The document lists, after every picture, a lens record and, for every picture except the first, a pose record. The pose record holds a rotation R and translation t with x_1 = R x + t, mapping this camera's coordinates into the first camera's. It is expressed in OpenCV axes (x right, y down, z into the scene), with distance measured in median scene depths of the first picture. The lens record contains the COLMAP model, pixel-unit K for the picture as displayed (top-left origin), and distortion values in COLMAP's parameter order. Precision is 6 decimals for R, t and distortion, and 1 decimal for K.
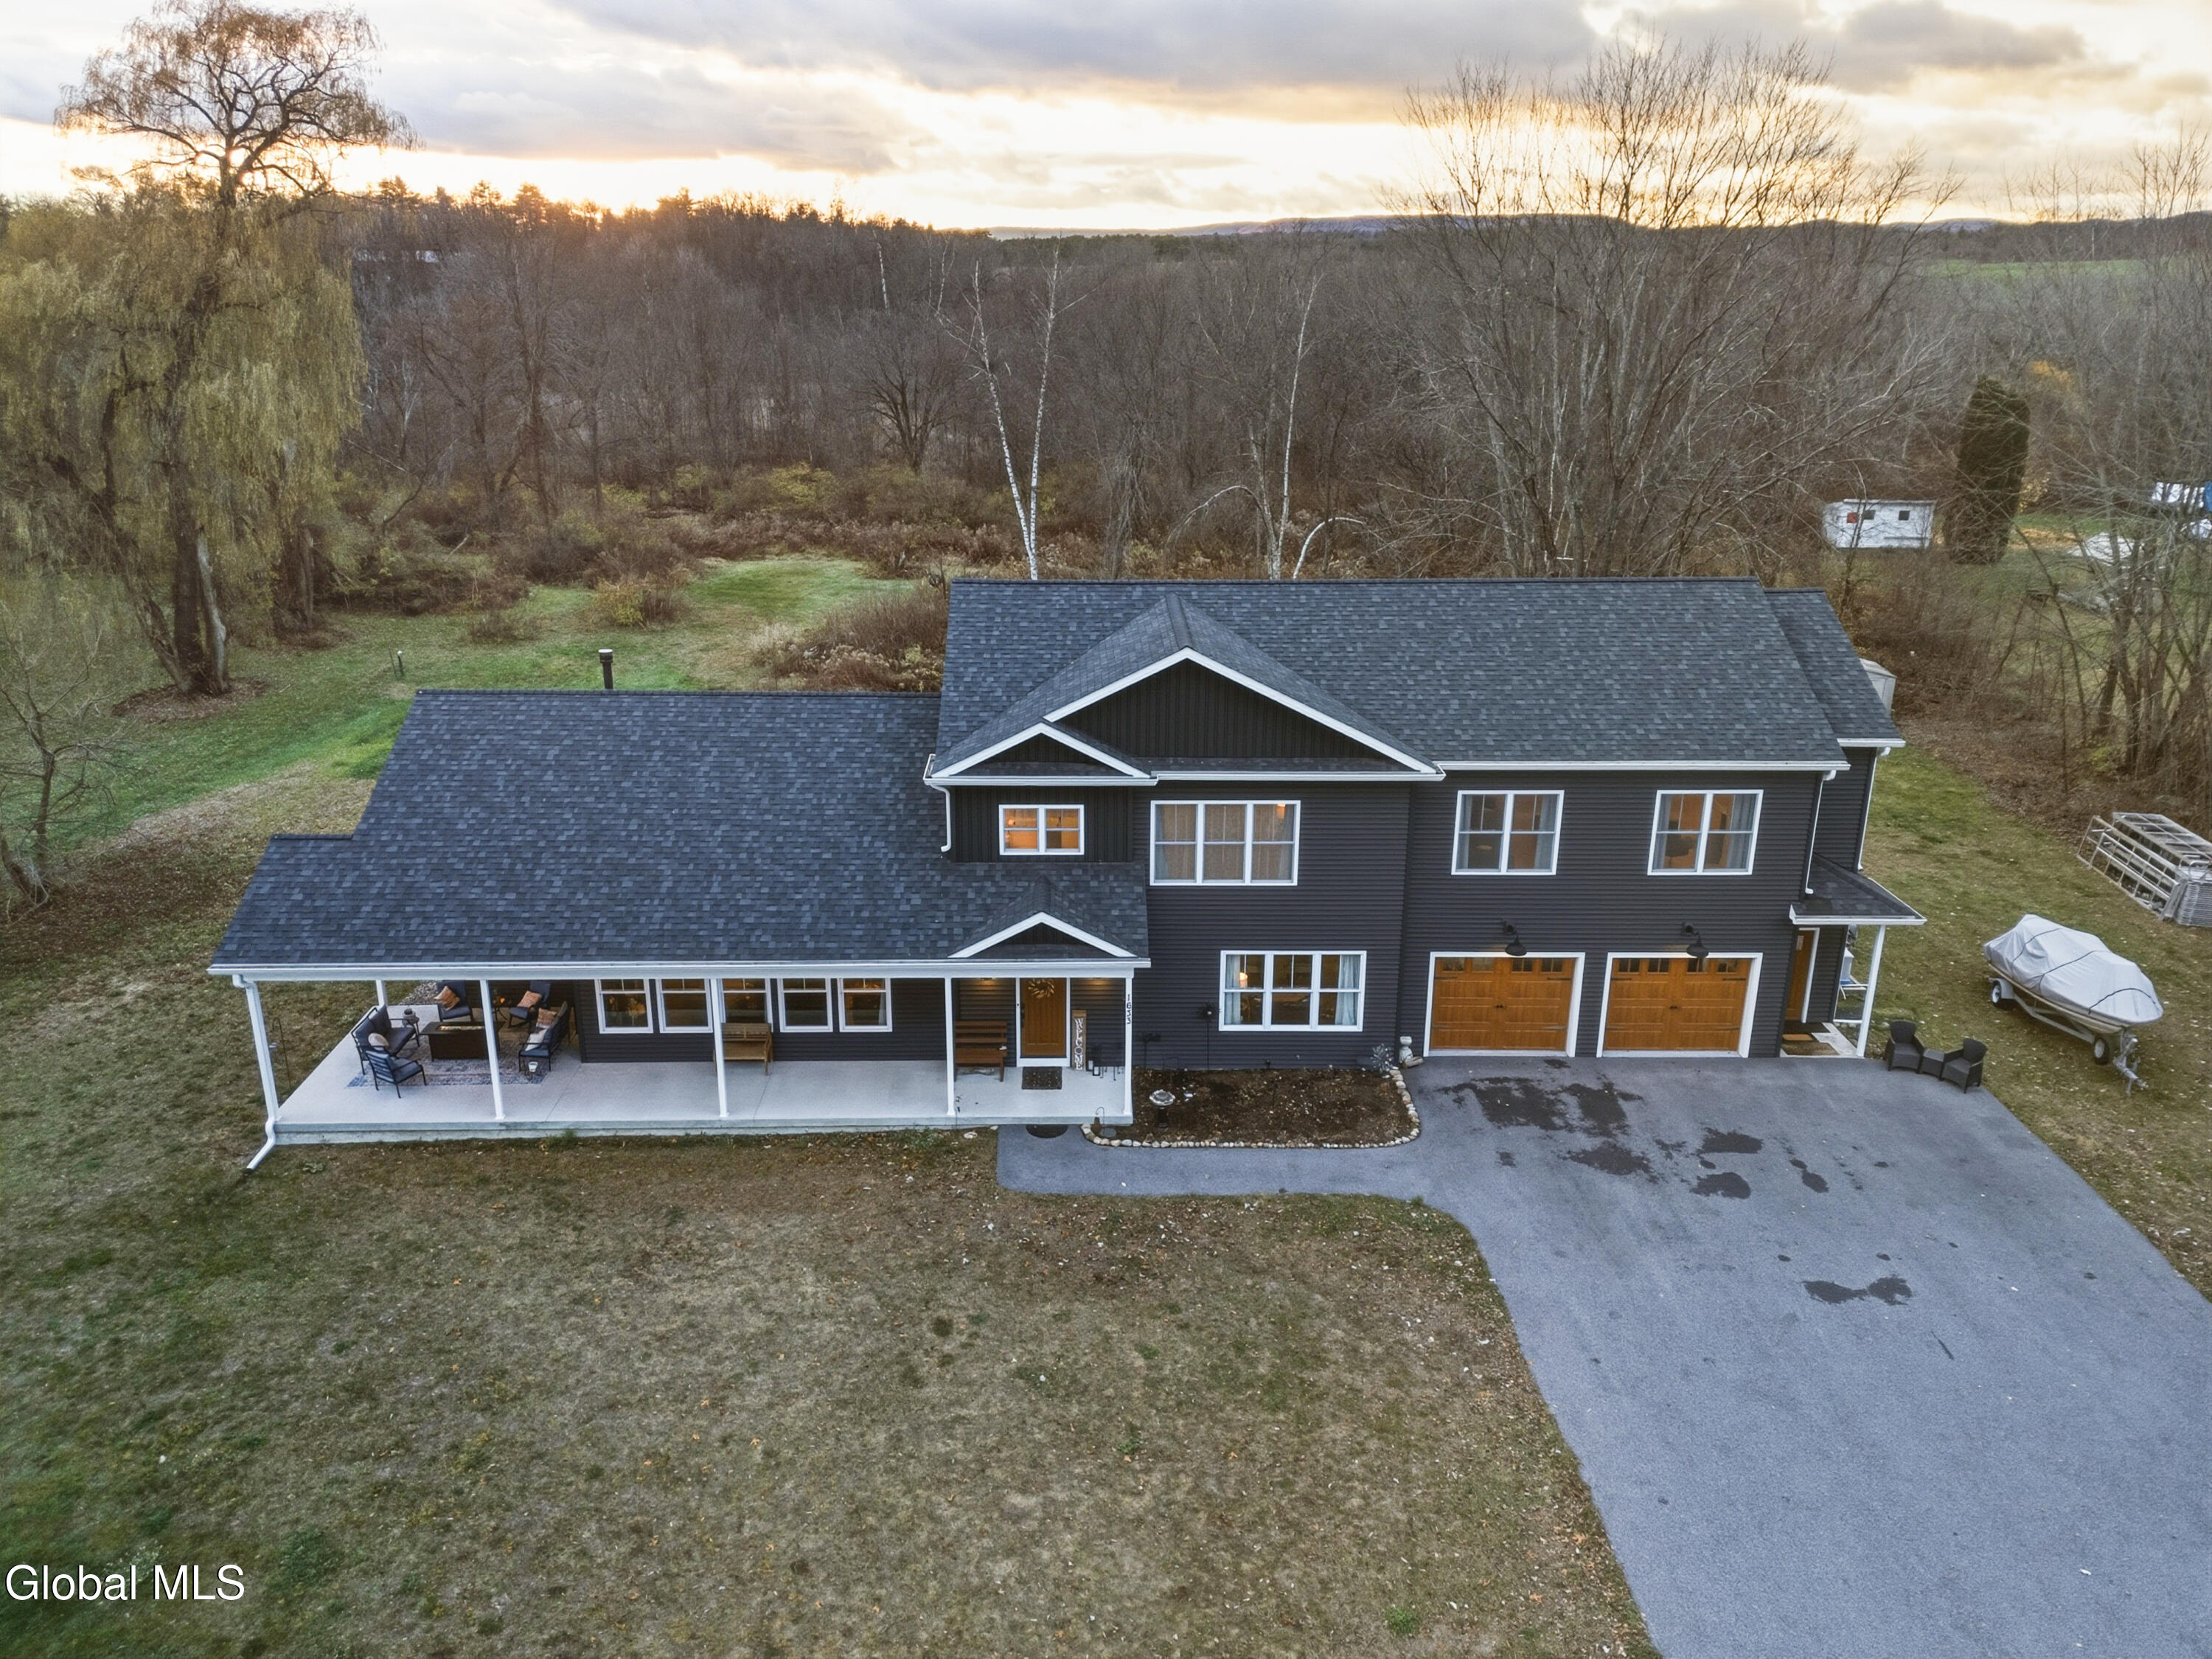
lens RADIAL K [[1616.9, 0, 1106.6], [0, 1616.9, 819.5], [0, 0, 1]] dist [0.079935, -0.080170]
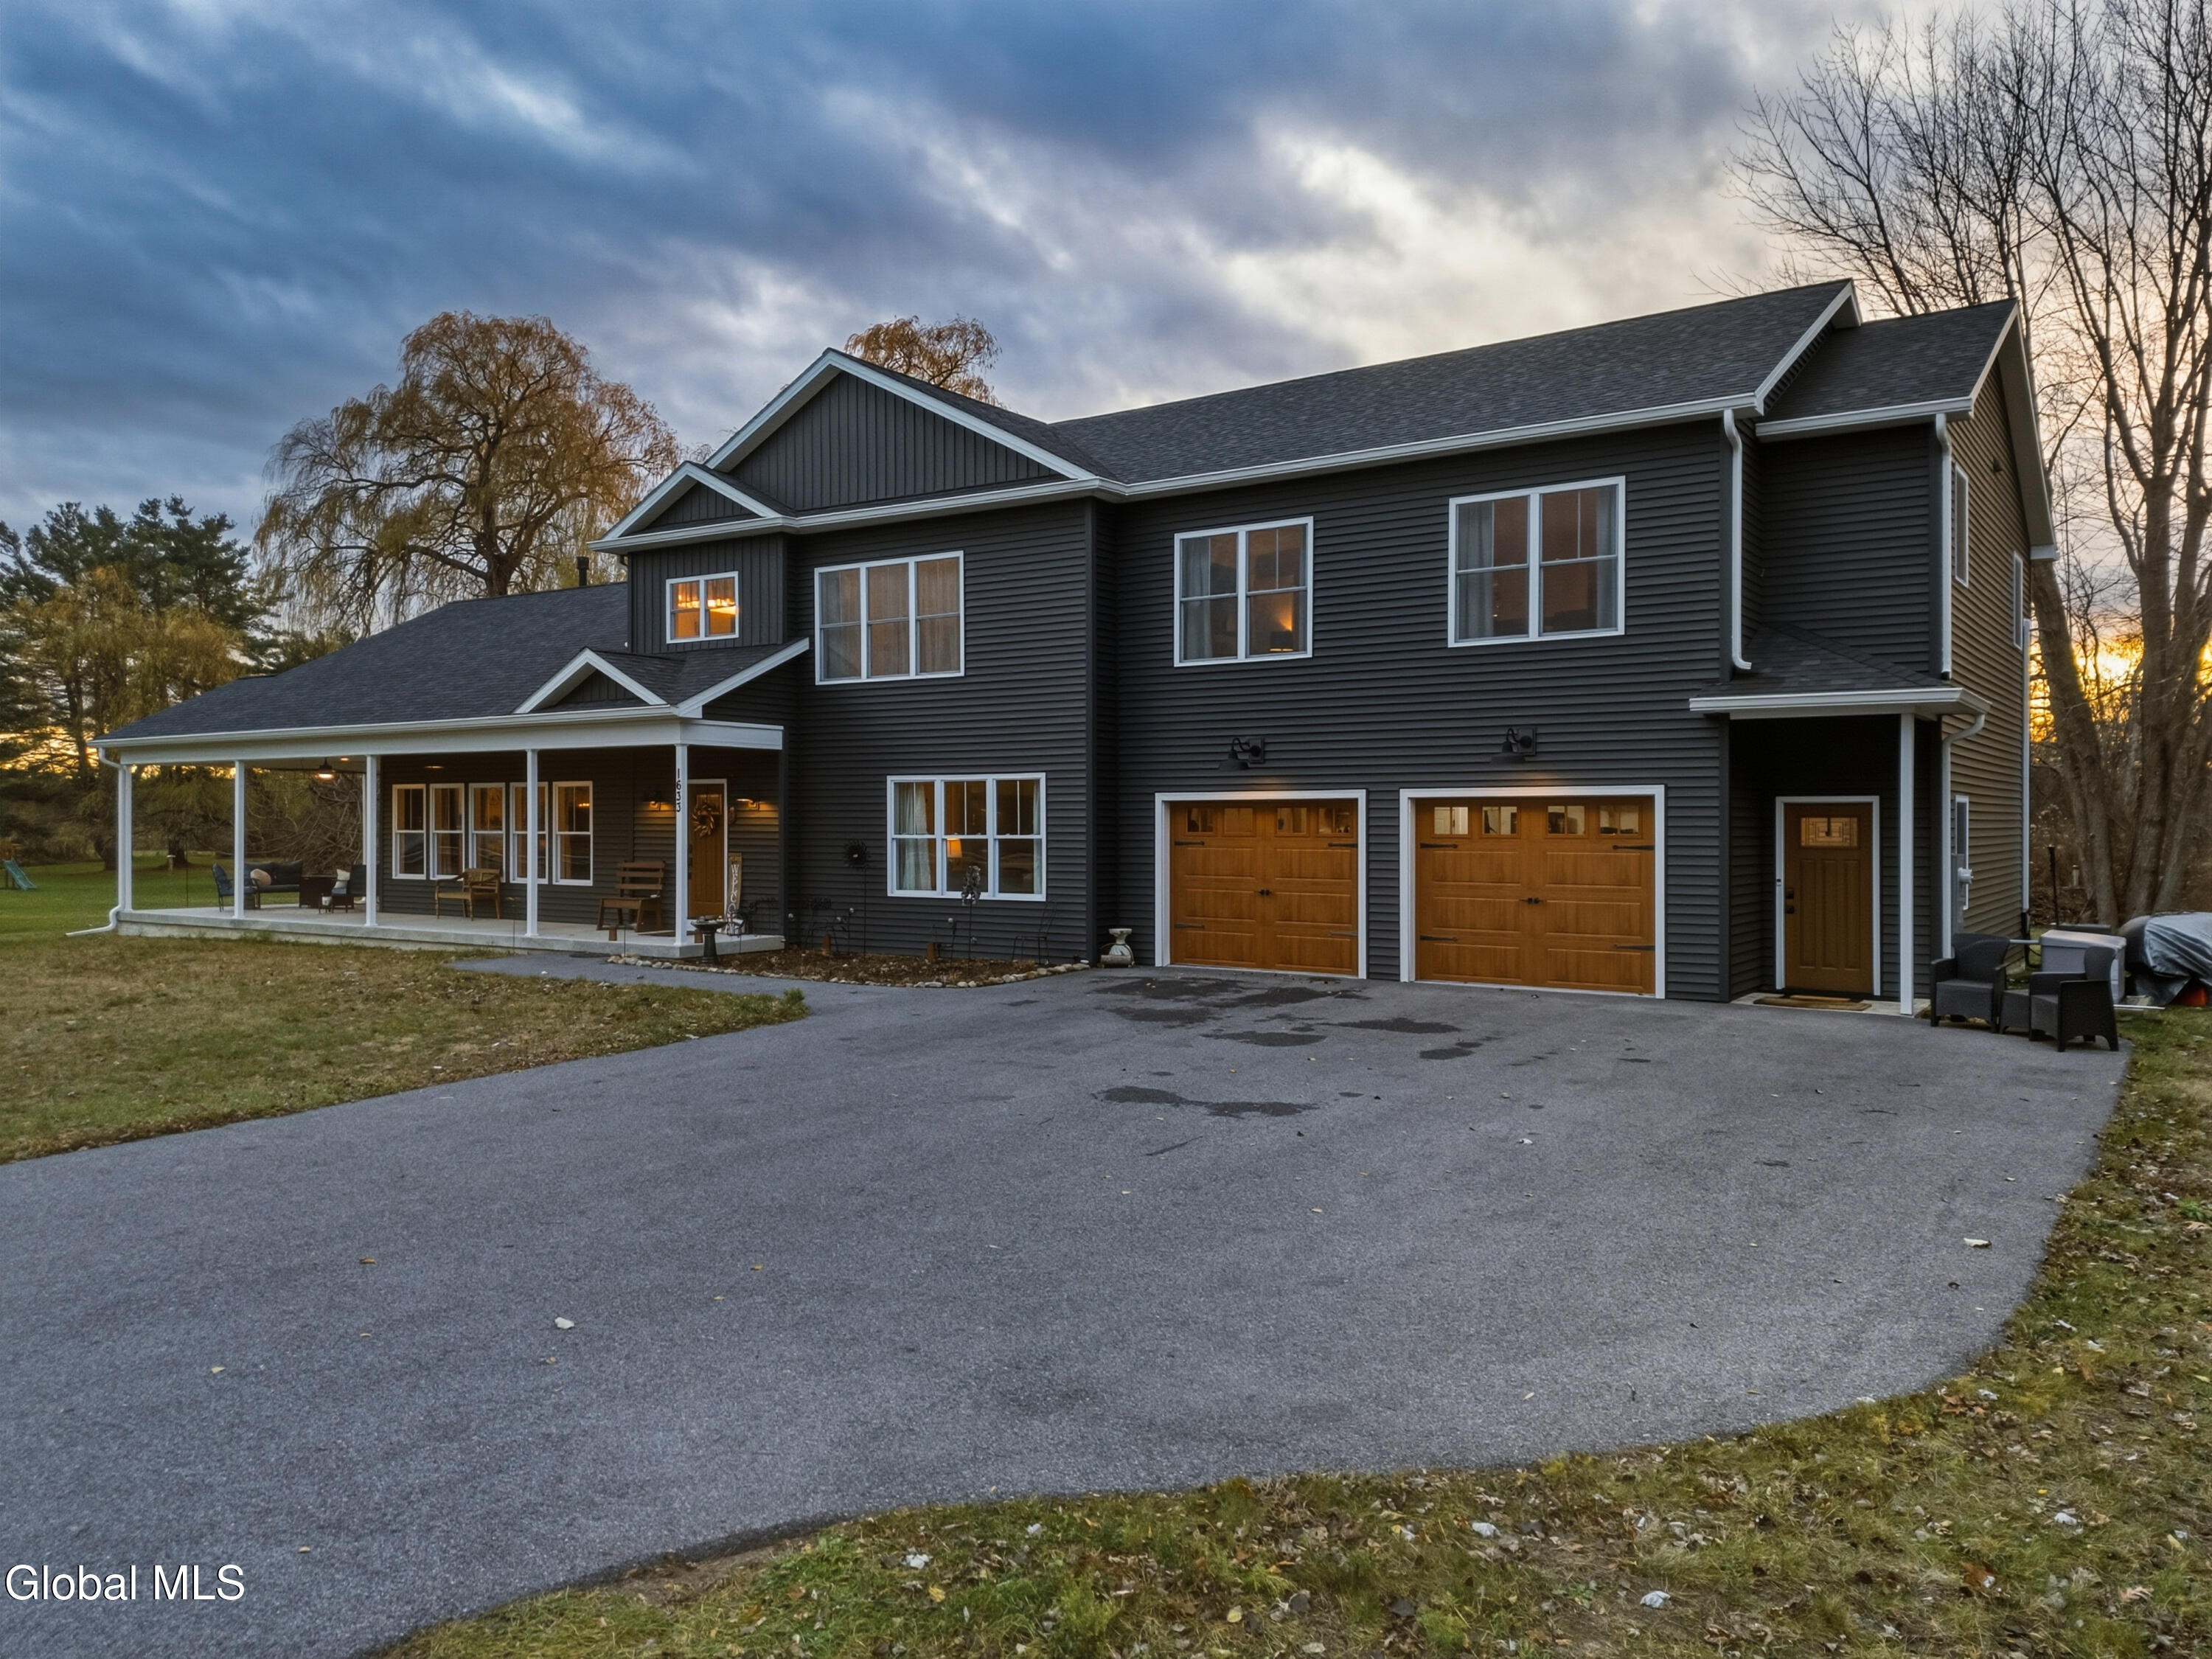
lens RADIAL K [[1616.9, 0, 1106.6], [0, 1616.9, 819.5], [0, 0, 1]] dist [0.079935, -0.080170]
pose [[0.812326, -0.006568, -0.583167, 0.591664], [-0.182724, 0.946725, -0.265188, 0.282091], [0.553840, 0.321977, 0.767849, 0.506565]]
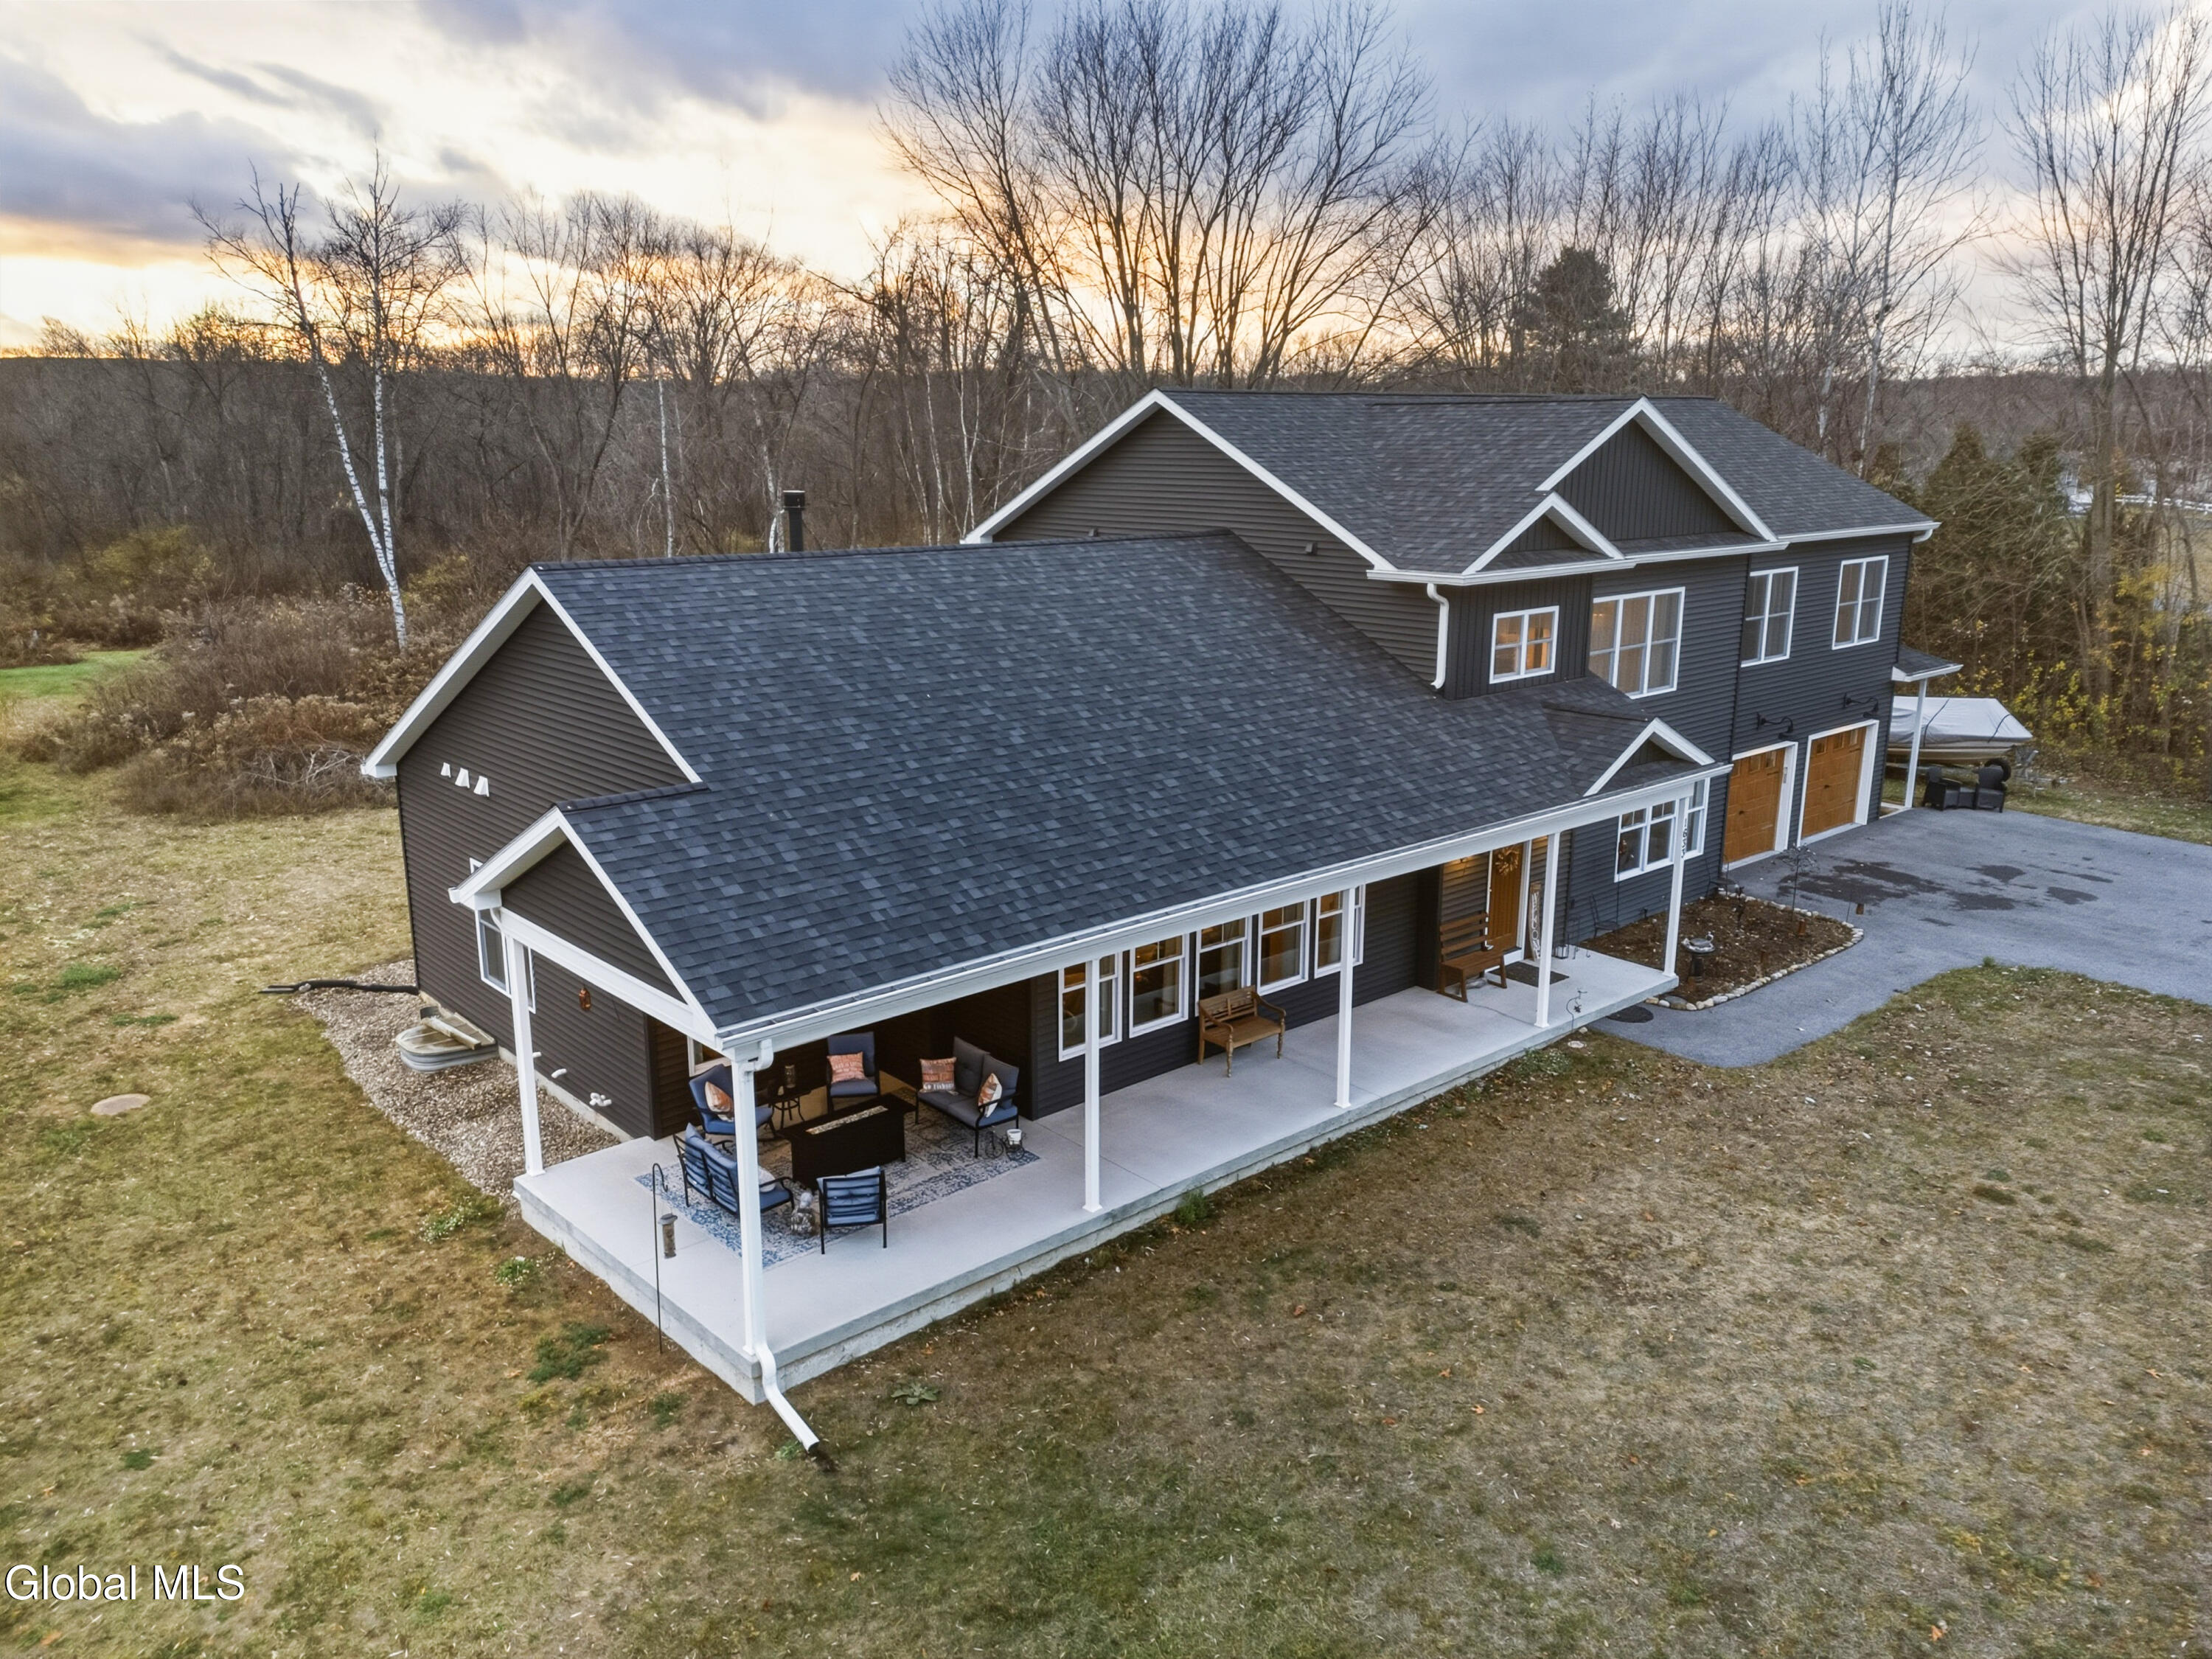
lens RADIAL K [[1616.9, 0, 1106.6], [0, 1616.9, 819.5], [0, 0, 1]] dist [0.079935, -0.080170]
pose [[0.759191, -0.157867, 0.631433, -0.686814], [0.211238, 0.977387, -0.009617, 0.053063], [-0.615636, 0.140684, 0.775371, 0.517886]]
